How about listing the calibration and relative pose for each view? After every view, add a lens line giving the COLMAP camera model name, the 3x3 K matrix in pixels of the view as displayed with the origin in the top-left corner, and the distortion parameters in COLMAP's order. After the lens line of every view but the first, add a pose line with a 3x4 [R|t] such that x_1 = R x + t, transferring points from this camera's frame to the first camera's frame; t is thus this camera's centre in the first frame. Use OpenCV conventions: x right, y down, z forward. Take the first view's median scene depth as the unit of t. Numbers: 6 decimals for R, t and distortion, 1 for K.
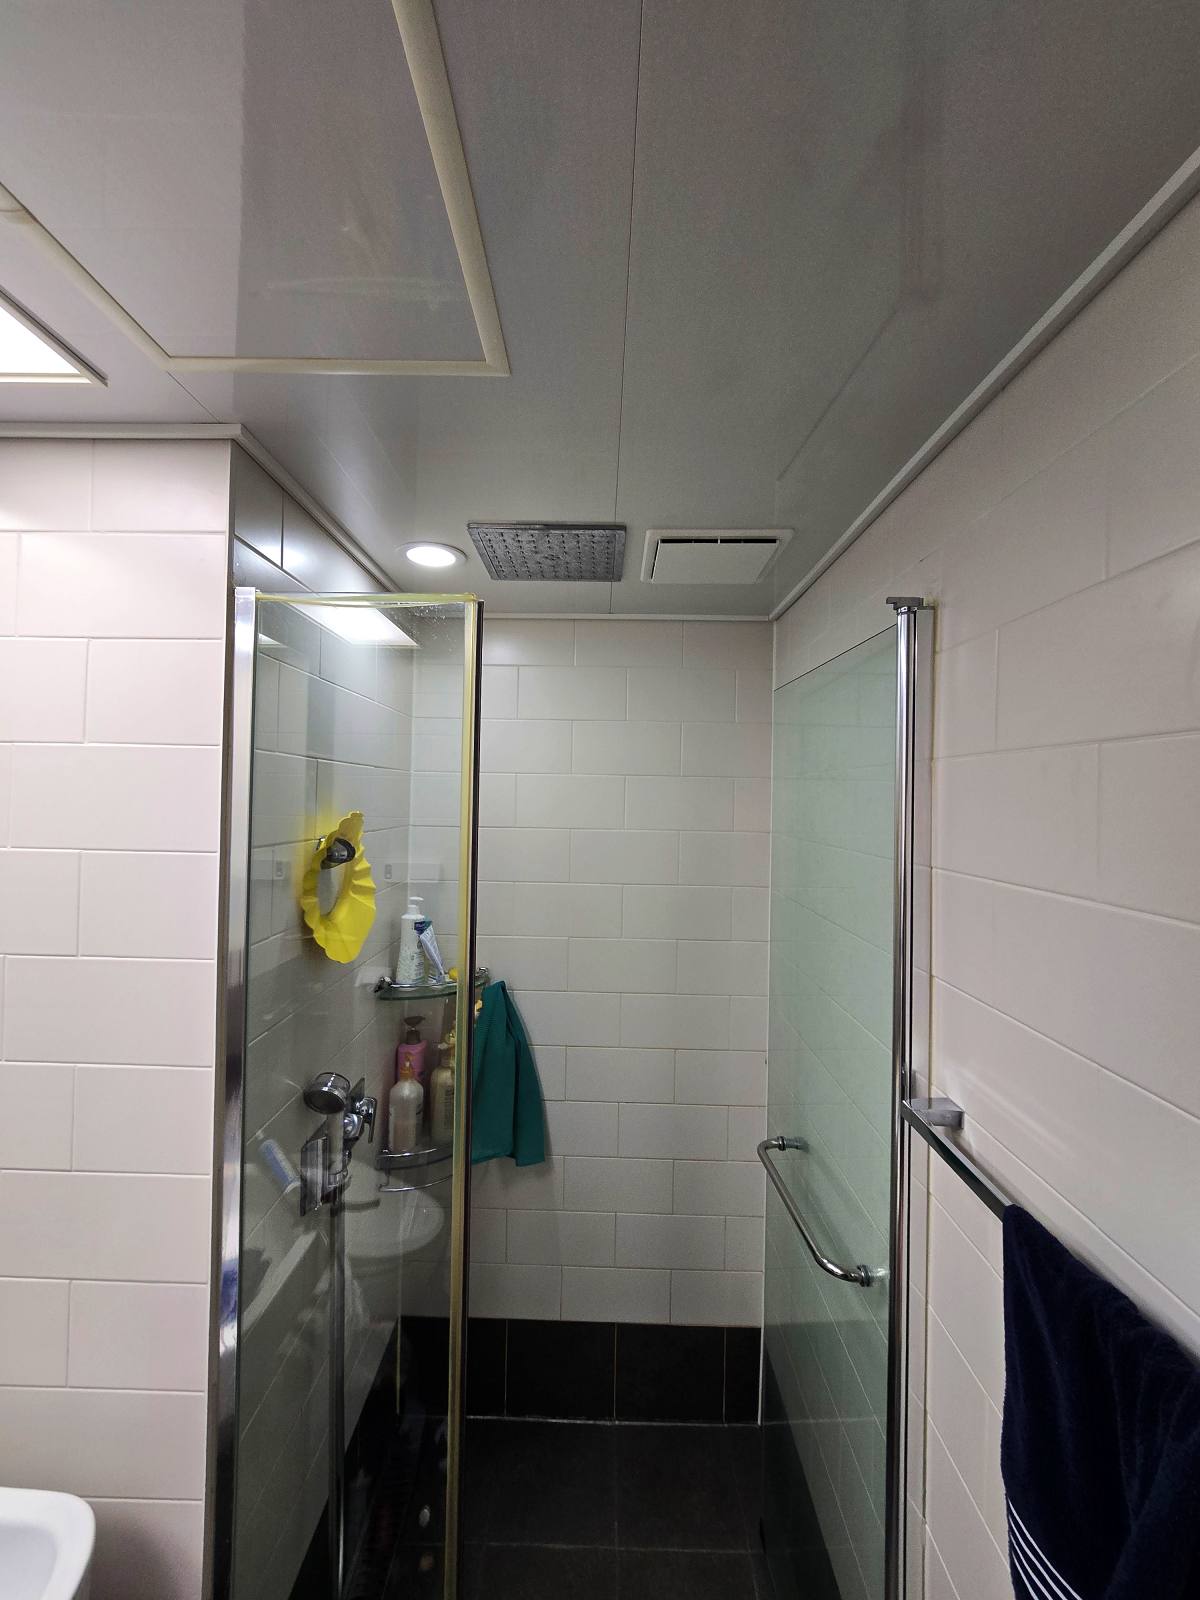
lens RADIAL K [[641.9, 0, 586.4], [0, 641.9, 801.5], [0, 0, 1]] dist [-0.003301, -0.000413]
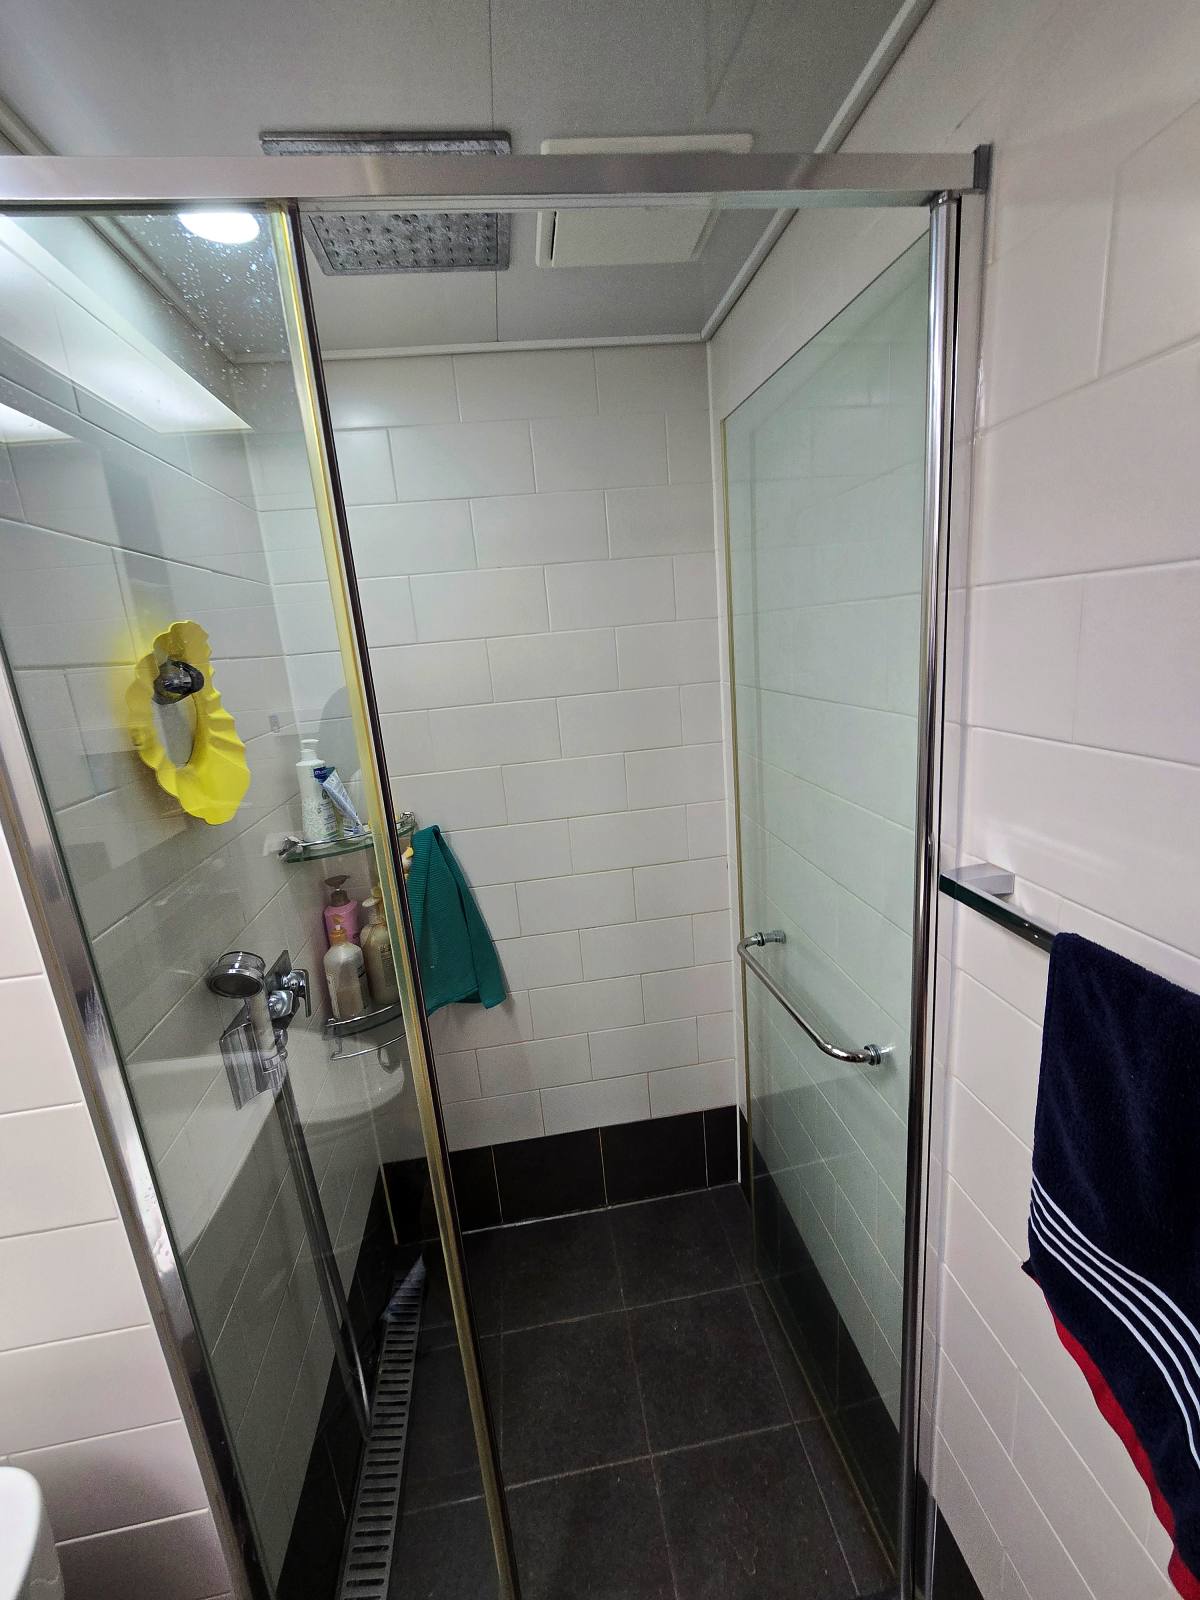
lens RADIAL K [[652.3, 0, 600.0], [0, 652.3, 800.0], [0, 0, 1]] dist [0.003353, -0.000011]
pose [[0.982061, -0.134257, 0.132403, -0.023052], [0.098422, 0.963905, 0.247385, 0.060335], [-0.160837, -0.229916, 0.959828, 0.135607]]
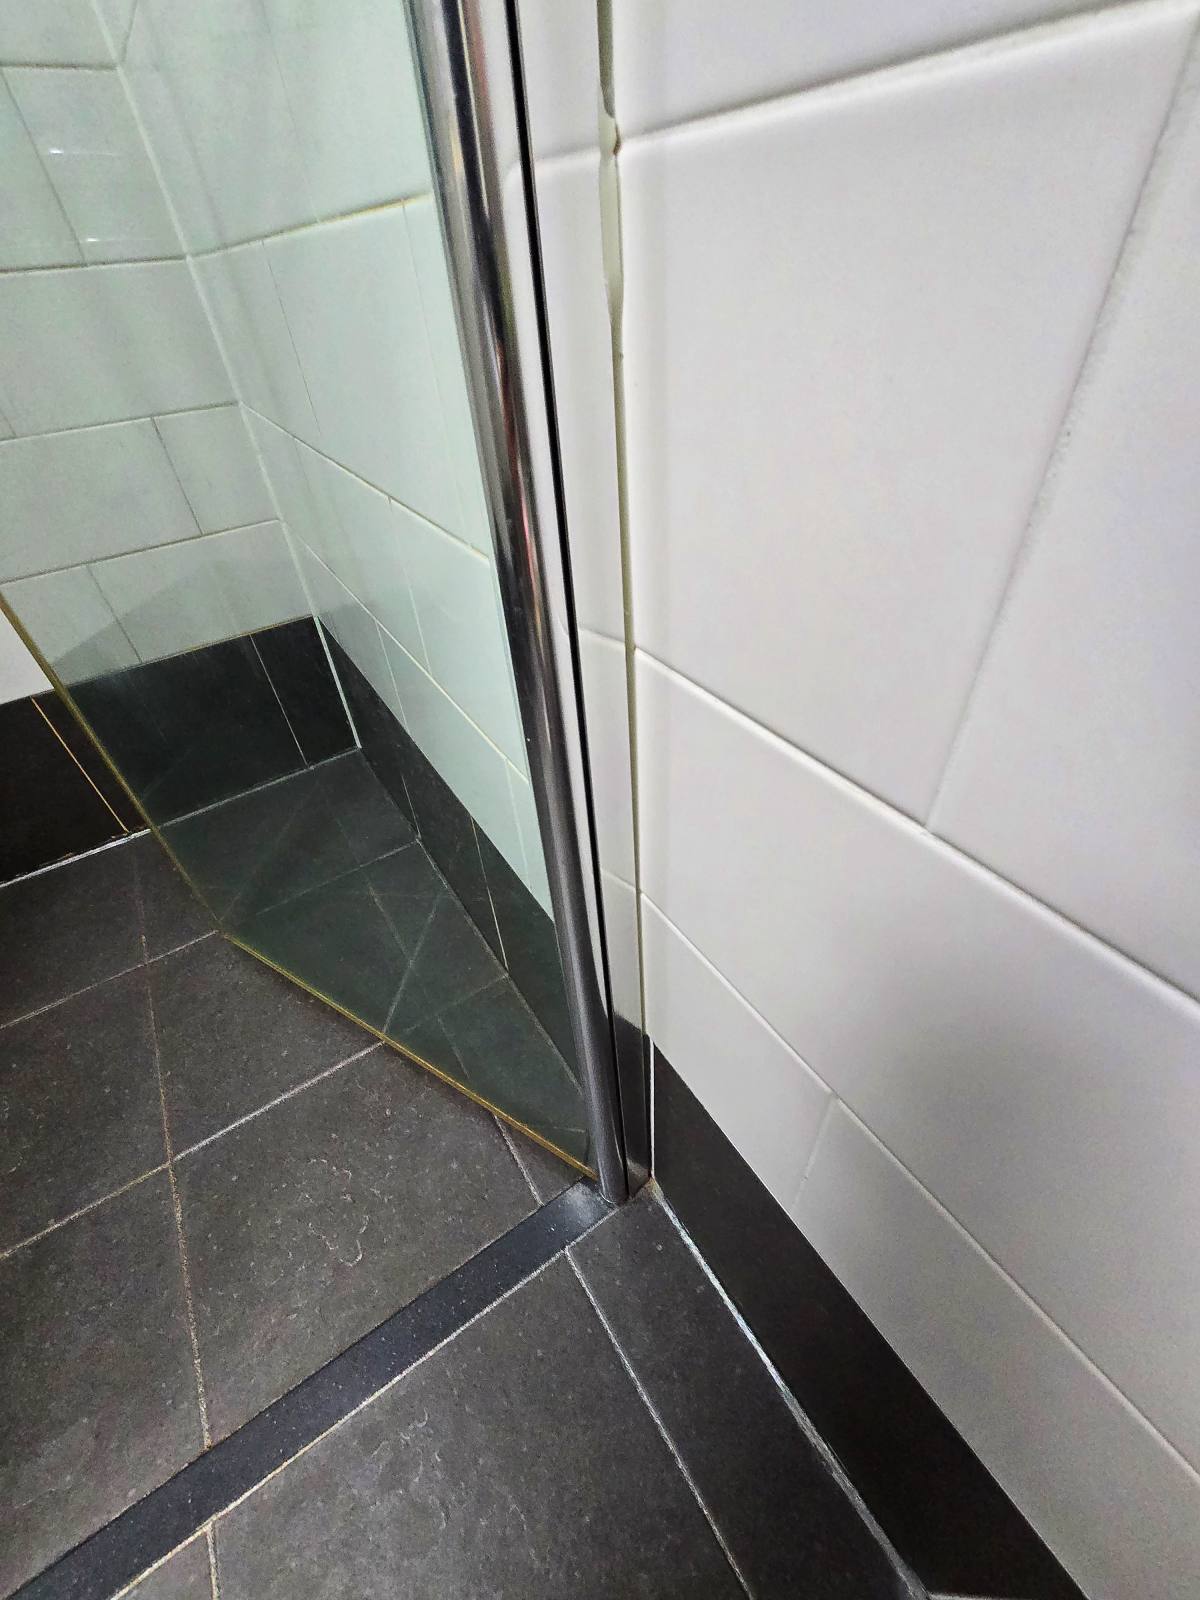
lens RADIAL K [[641.9, 0, 586.4], [0, 641.9, 801.5], [0, 0, 1]] dist [-0.003301, -0.000413]
pose [[0.820971, -0.423385, 0.383081, 0.203393], [0.076359, 0.746318, 0.661195, 0.652008], [-0.565841, -0.513570, 0.645035, 0.432362]]
